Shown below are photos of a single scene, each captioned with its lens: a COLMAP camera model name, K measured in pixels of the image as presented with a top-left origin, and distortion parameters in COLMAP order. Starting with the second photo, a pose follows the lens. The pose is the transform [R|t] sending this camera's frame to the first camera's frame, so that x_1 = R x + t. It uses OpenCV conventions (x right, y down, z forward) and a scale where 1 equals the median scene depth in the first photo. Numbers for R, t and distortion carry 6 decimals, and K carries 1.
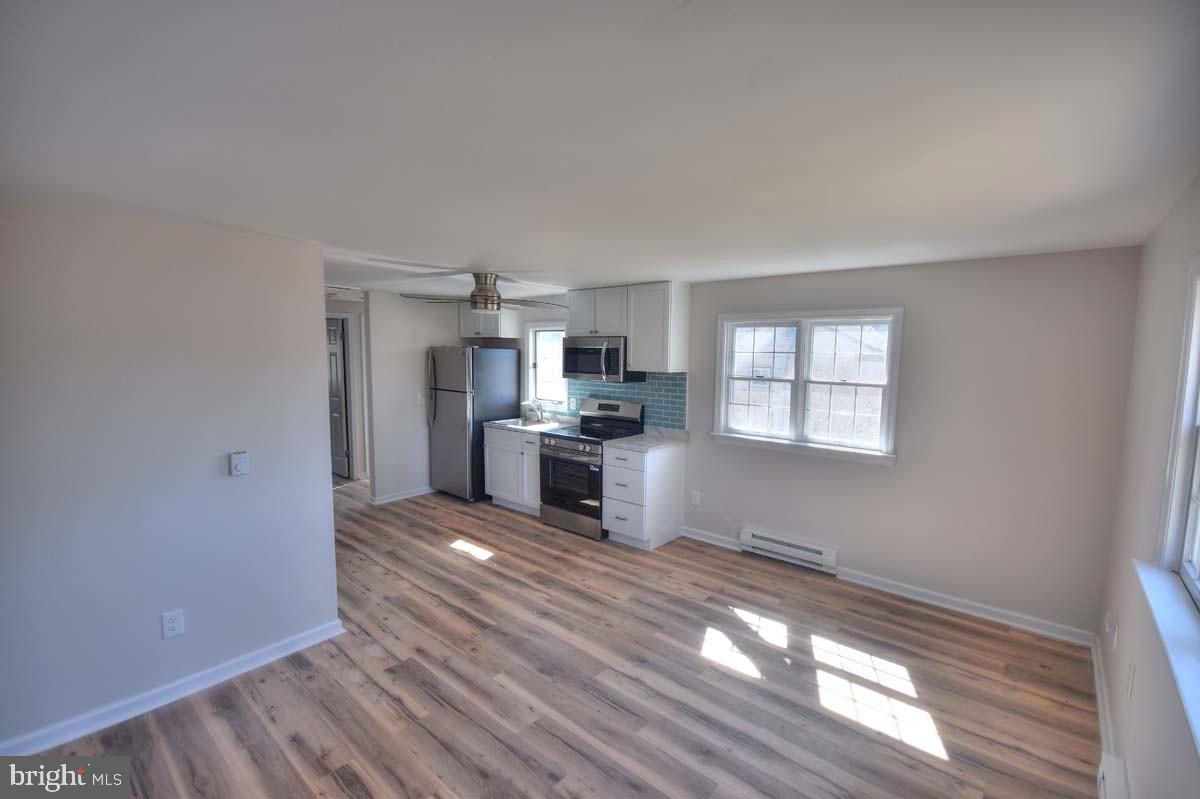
lens RADIAL K [[529.3, 0, 600.8], [0, 529.3, 400.4], [0, 0, 1]] dist [-0.002700, -0.002814]
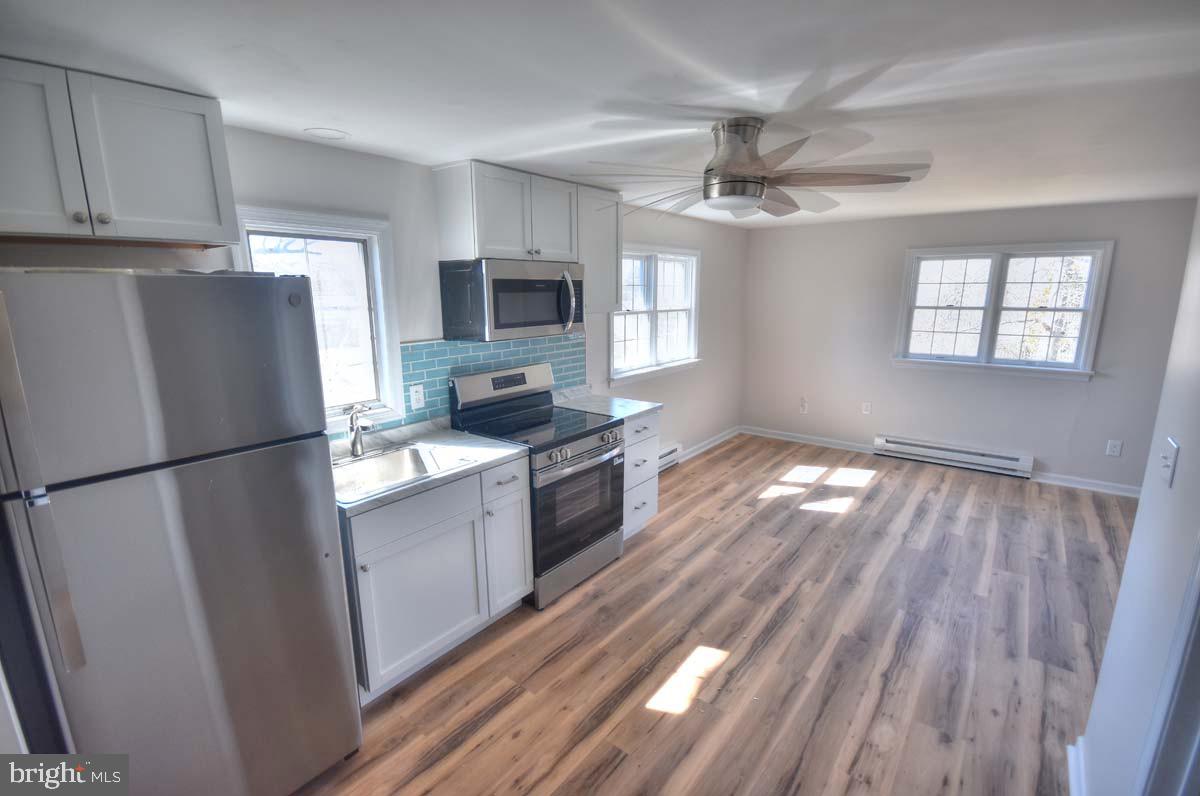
lens RADIAL K [[529.3, 0, 601.8], [0, 529.3, 398.0], [0, 0, 1]] dist [-0.002700, -0.002814]
pose [[-0.039248, -0.213951, 0.976056, -0.785006], [0.103214, 0.970715, 0.216931, -0.118516], [-0.993884, 0.109257, -0.016016, 1.219752]]
